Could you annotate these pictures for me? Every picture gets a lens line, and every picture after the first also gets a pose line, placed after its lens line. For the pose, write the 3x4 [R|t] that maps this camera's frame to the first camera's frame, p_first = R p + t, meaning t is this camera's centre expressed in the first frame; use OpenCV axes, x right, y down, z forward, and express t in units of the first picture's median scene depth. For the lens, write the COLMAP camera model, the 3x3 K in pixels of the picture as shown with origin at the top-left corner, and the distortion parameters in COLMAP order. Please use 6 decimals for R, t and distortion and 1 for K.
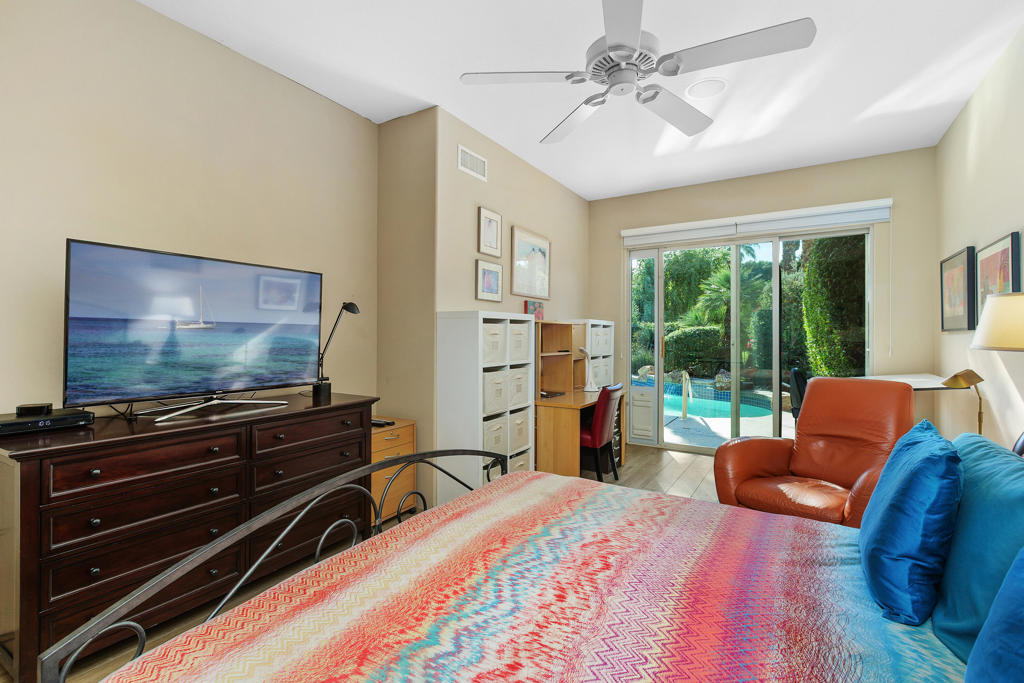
lens RADIAL K [[464.7, 0, 512.0], [0, 464.7, 331.1], [0, 0, 1]] dist [0.001979, 0.000104]
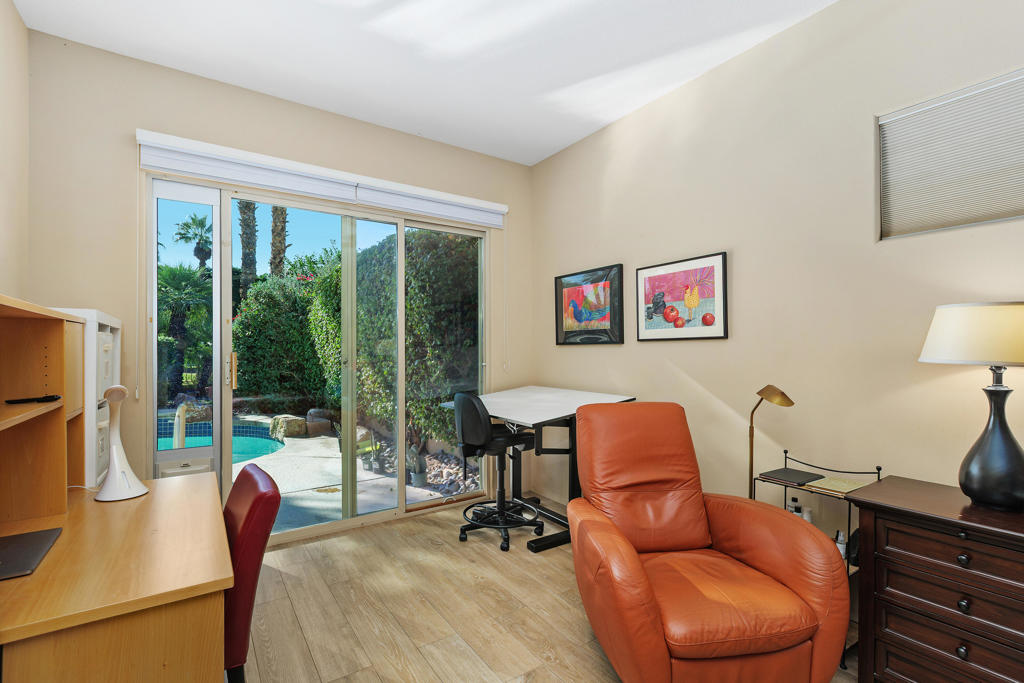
lens RADIAL K [[470.3, 0, 510.7], [0, 470.3, 352.2], [0, 0, 1]] dist [0.001093, -0.000020]
pose [[0.415131, -0.008957, 0.909717, -0.055170], [-0.006682, 0.999895, 0.012894, 0.003564], [-0.909737, -0.011431, 0.415028, 0.550521]]
